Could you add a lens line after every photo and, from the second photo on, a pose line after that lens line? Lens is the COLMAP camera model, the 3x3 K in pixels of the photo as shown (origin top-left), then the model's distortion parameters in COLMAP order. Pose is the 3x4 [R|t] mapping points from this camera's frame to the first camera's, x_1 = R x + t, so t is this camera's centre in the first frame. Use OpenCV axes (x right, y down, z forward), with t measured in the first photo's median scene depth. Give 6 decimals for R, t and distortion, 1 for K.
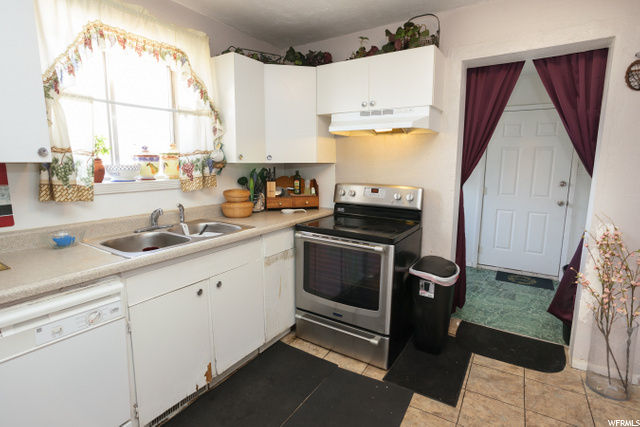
lens RADIAL K [[317.9, 0, 318.6], [0, 317.9, 208.7], [0, 0, 1]] dist [-0.051315, 0.037403]
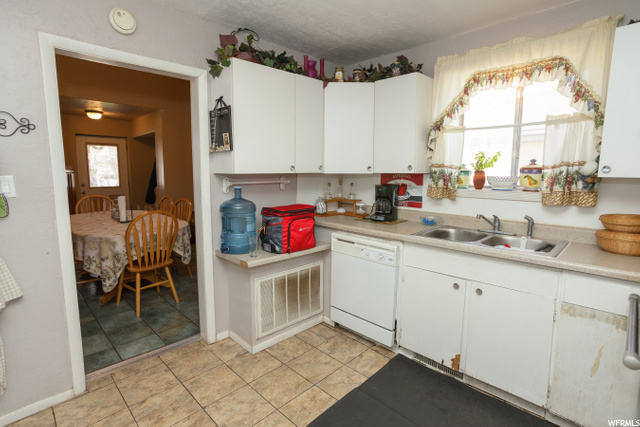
lens RADIAL K [[317.9, 0, 318.6], [0, 317.9, 208.7], [0, 0, 1]] dist [-0.051315, 0.037403]
pose [[-0.189976, 0.116871, -0.974808, 0.630763], [-0.149533, 0.977862, 0.146378, -0.082791], [0.970335, 0.173574, -0.168294, 0.503801]]
